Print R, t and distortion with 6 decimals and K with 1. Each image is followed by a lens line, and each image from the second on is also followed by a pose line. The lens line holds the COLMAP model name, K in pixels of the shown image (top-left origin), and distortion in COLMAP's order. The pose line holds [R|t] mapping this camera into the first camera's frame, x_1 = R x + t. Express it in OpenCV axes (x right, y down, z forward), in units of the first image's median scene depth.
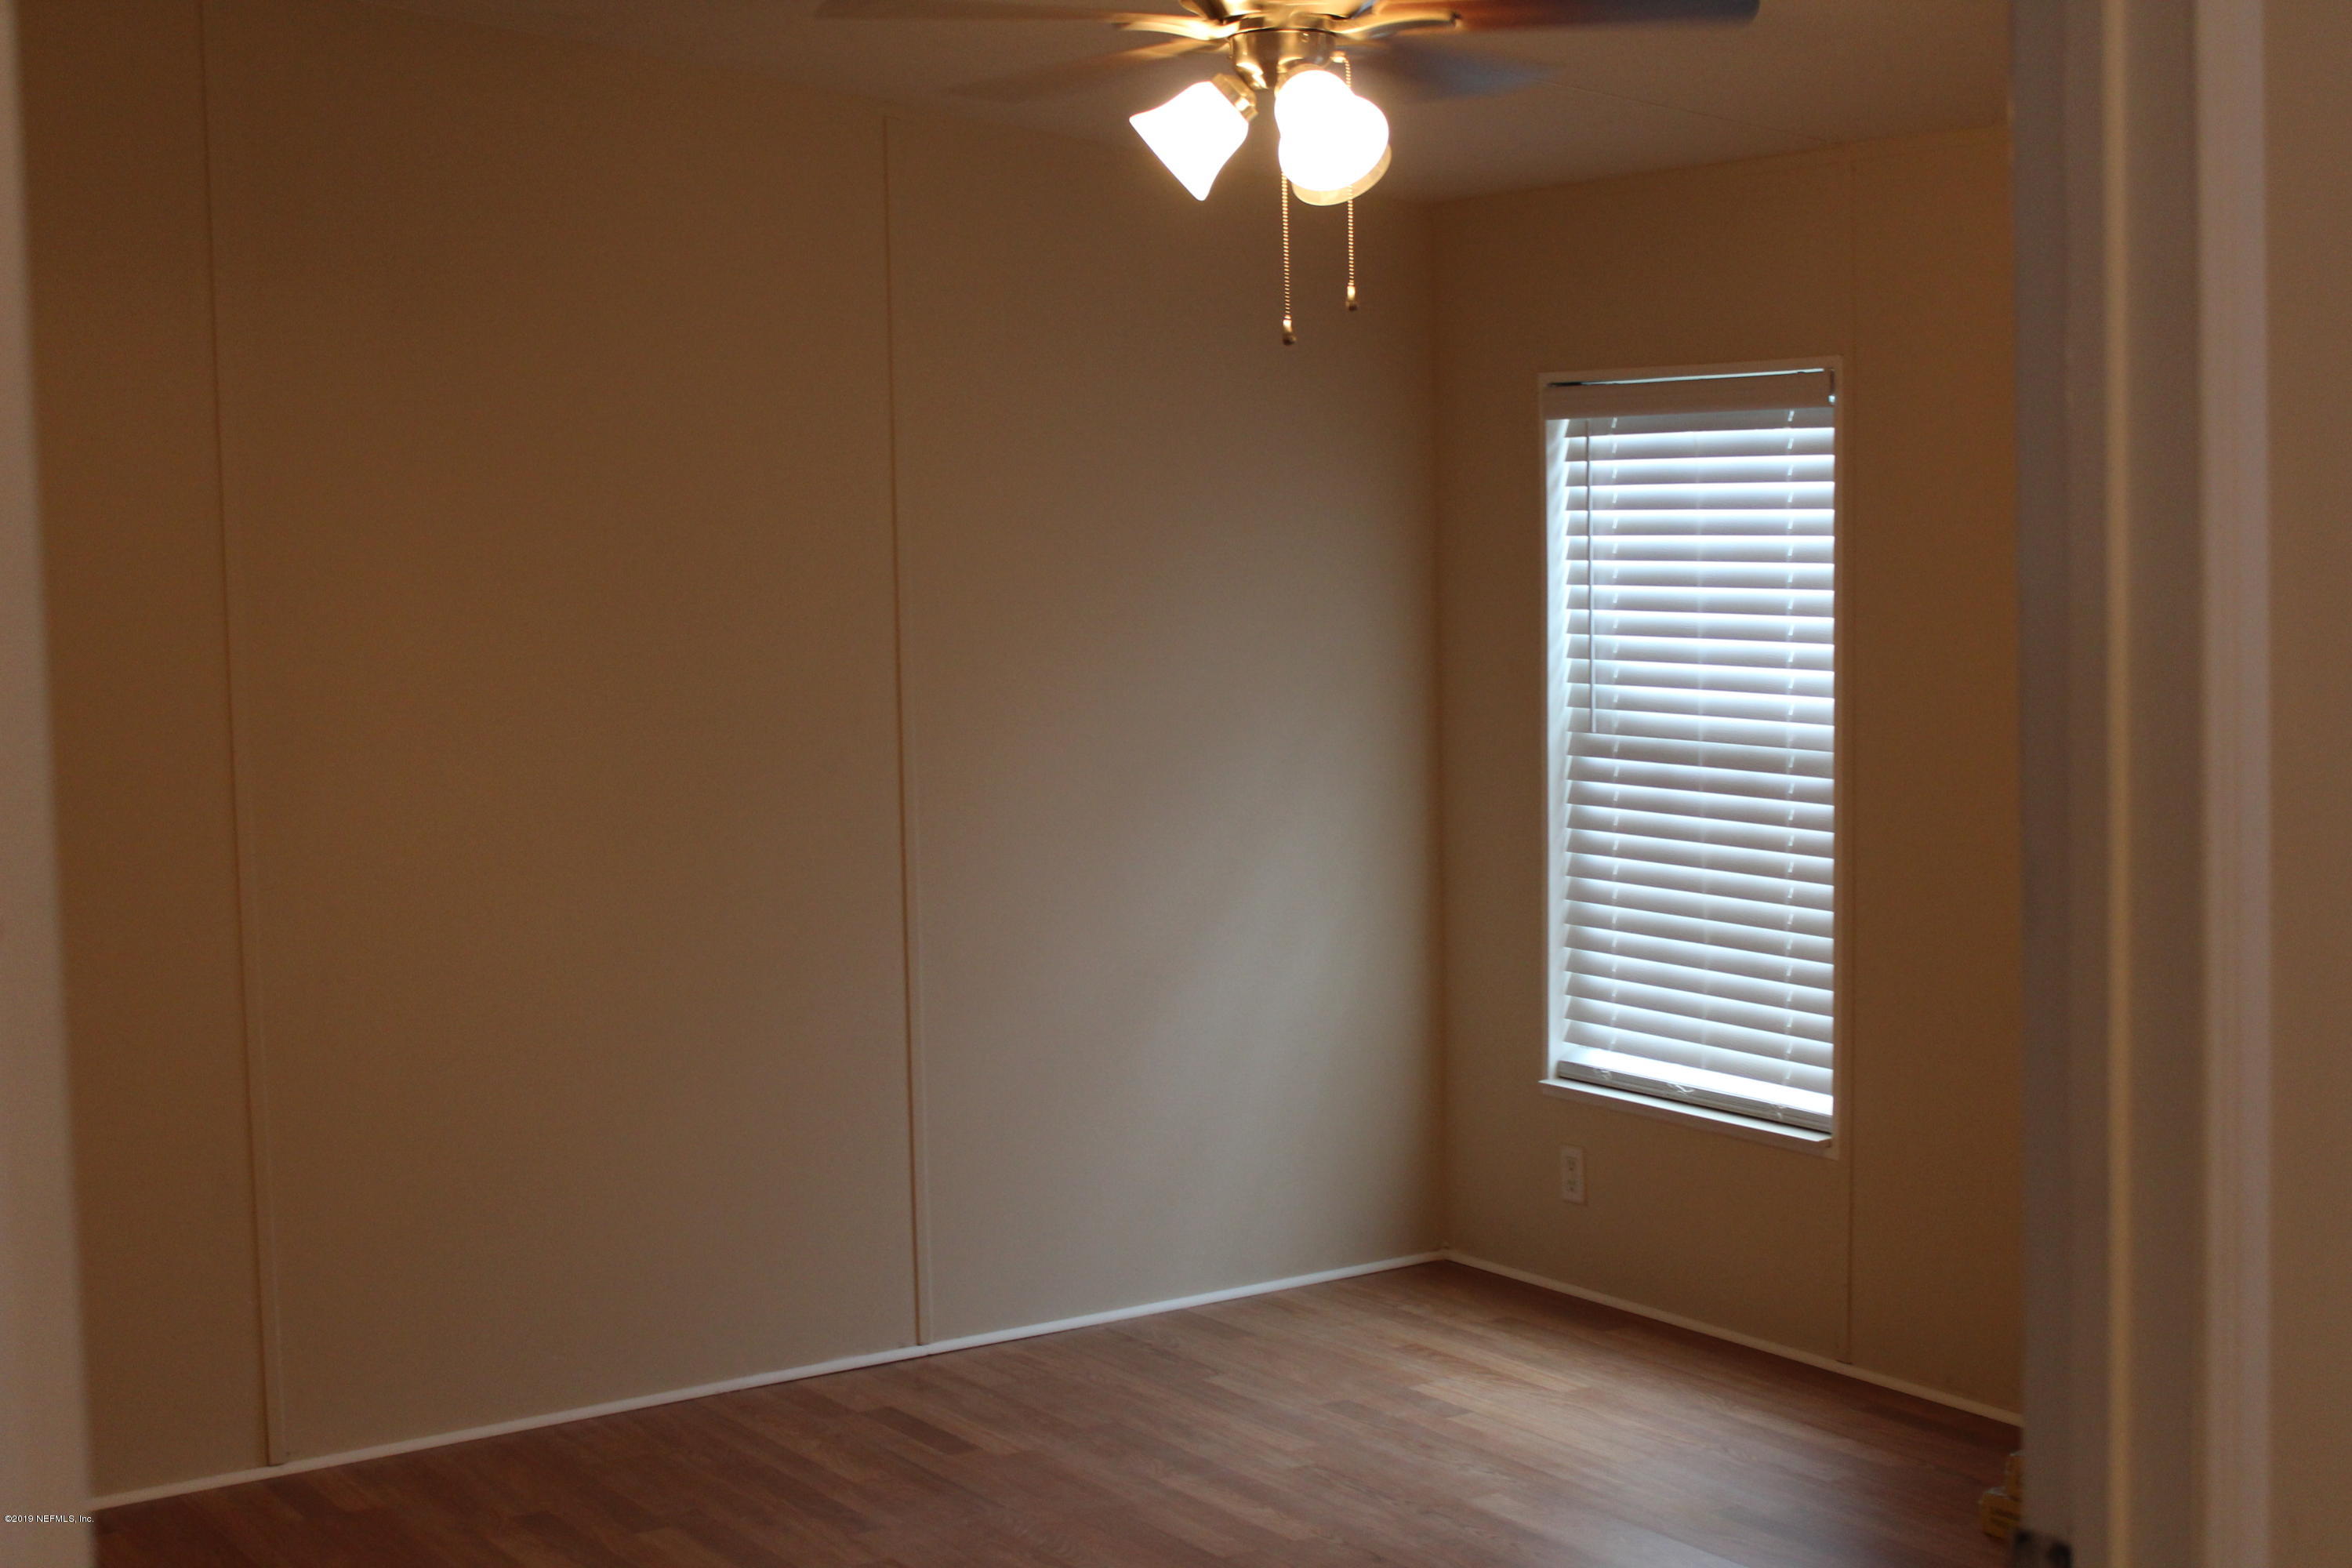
lens RADIAL K [[3391.4, 0, 1176.0], [0, 3391.4, 784.0], [0, 0, 1]] dist [-0.010088, -0.001869]
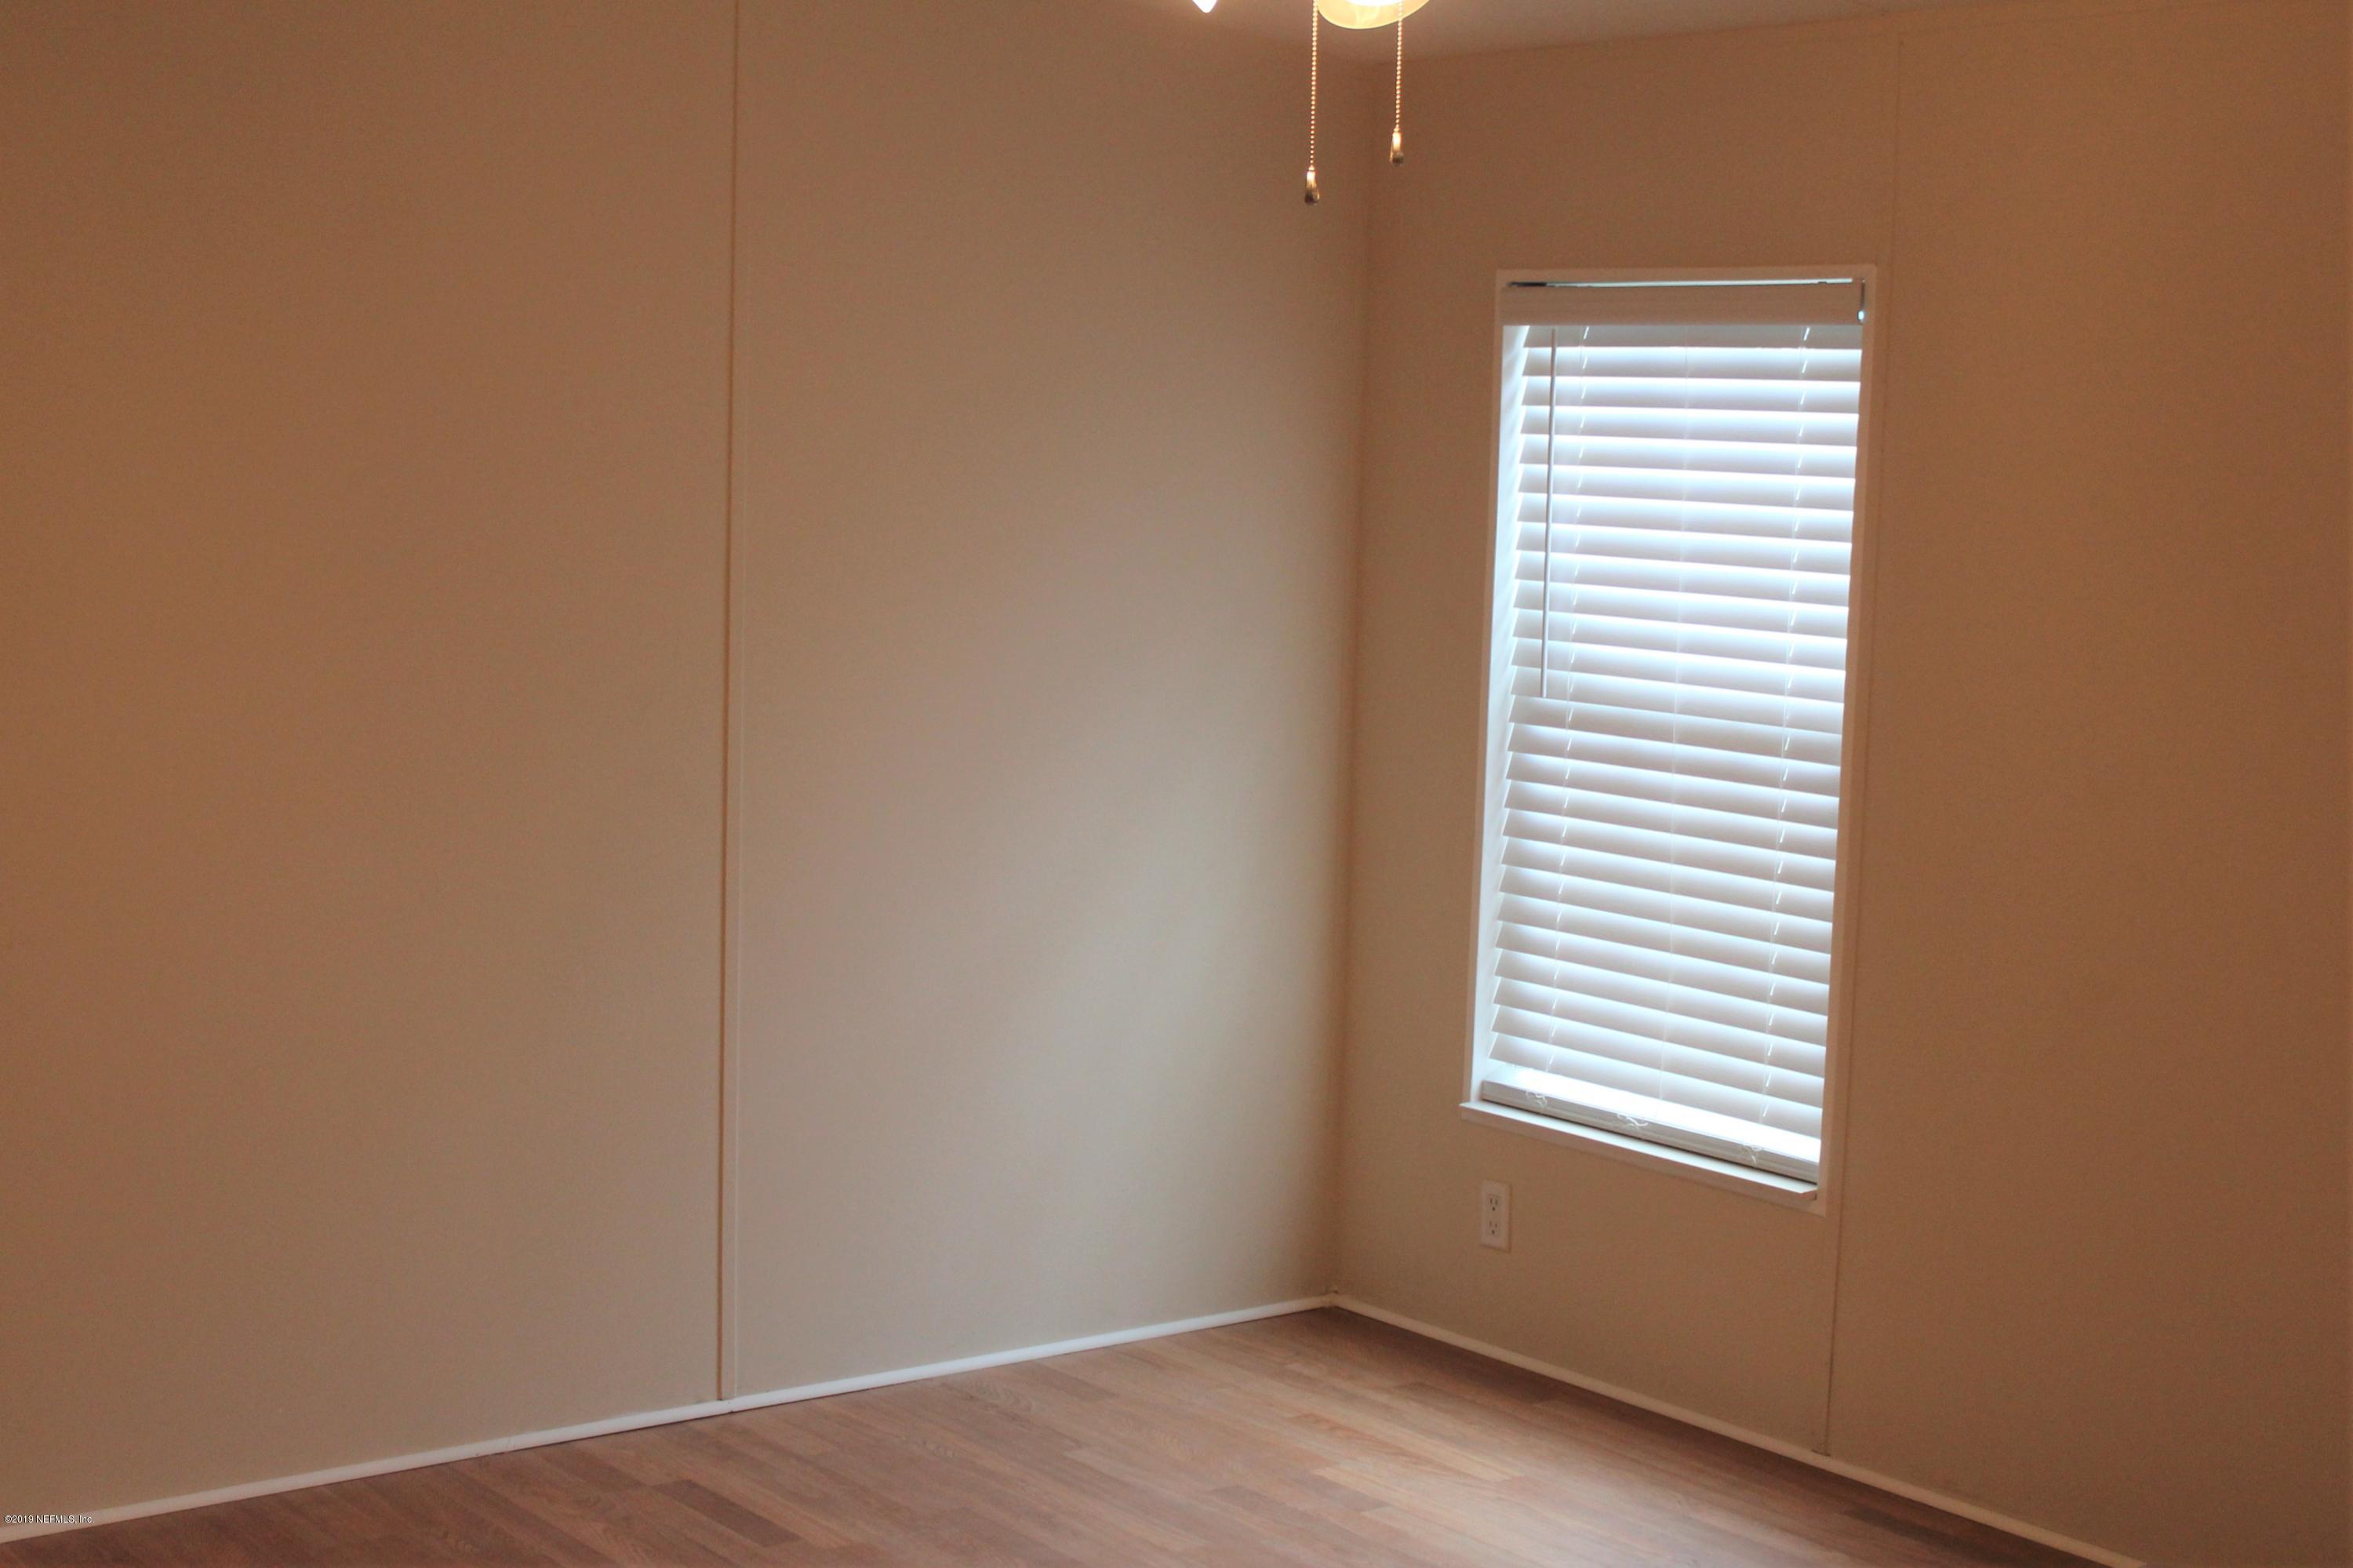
lens RADIAL K [[3572.5, 0, 1176.5], [0, 3572.5, 784.0], [0, 0, 1]] dist [-0.016909, 0.020896]
pose [[0.996334, 0.038699, 0.076297, -0.037506], [-0.040245, 0.999012, 0.018836, -0.007005], [-0.075492, -0.021837, 0.996907, 0.122228]]
